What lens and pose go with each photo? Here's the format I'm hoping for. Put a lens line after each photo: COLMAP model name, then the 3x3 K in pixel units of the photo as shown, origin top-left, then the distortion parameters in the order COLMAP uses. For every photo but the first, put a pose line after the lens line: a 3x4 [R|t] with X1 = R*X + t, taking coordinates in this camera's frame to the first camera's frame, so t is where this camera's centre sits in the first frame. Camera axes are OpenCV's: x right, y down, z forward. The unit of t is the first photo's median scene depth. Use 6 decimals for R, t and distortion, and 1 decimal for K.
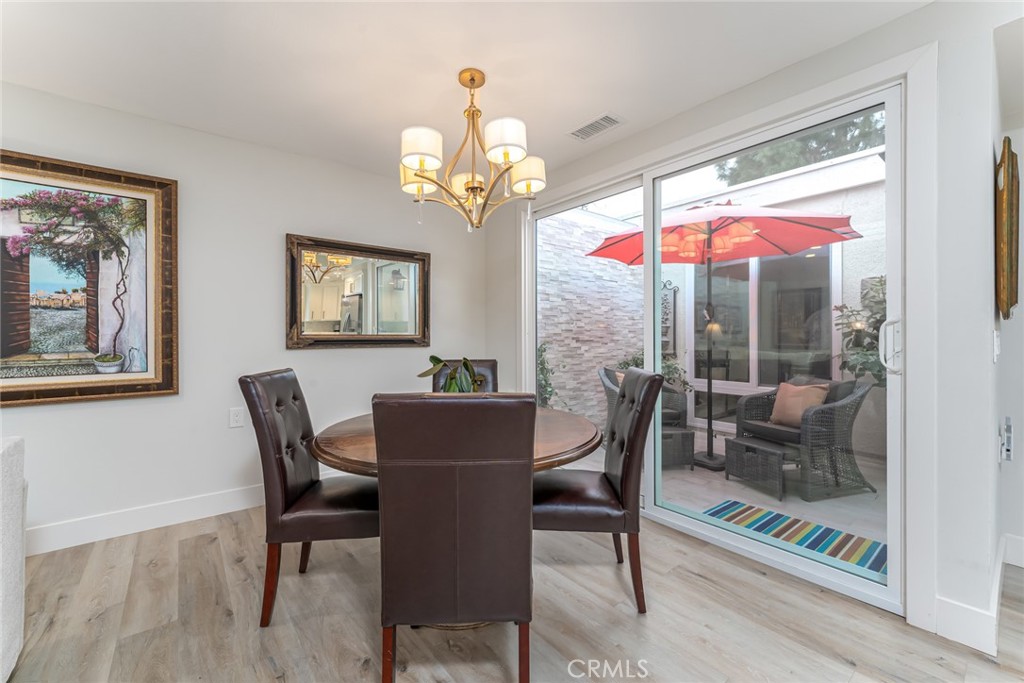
lens RADIAL K [[416.3, 0, 509.7], [0, 416.3, 338.5], [0, 0, 1]] dist [-0.003860, -0.000105]
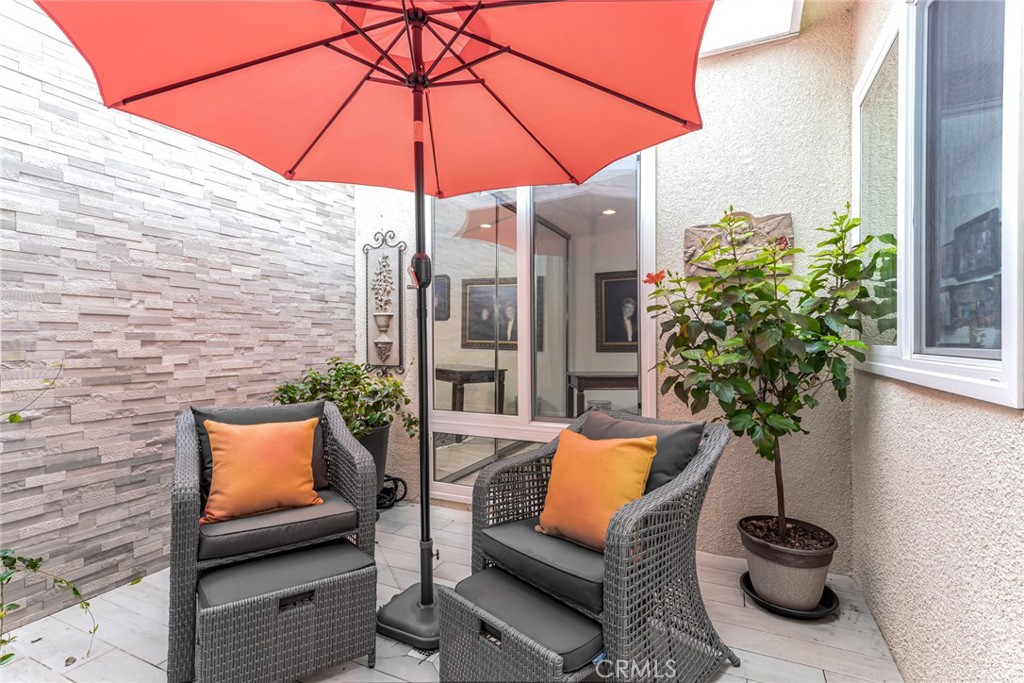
lens RADIAL K [[480.3, 0, 513.1], [0, 480.3, 342.3], [0, 0, 1]] dist [0.005974, 0.000672]
pose [[0.897887, -0.005091, 0.440196, 0.274208], [0.006250, 0.999980, -0.001183, 0.008719], [-0.440182, 0.003814, 0.897901, 0.405416]]
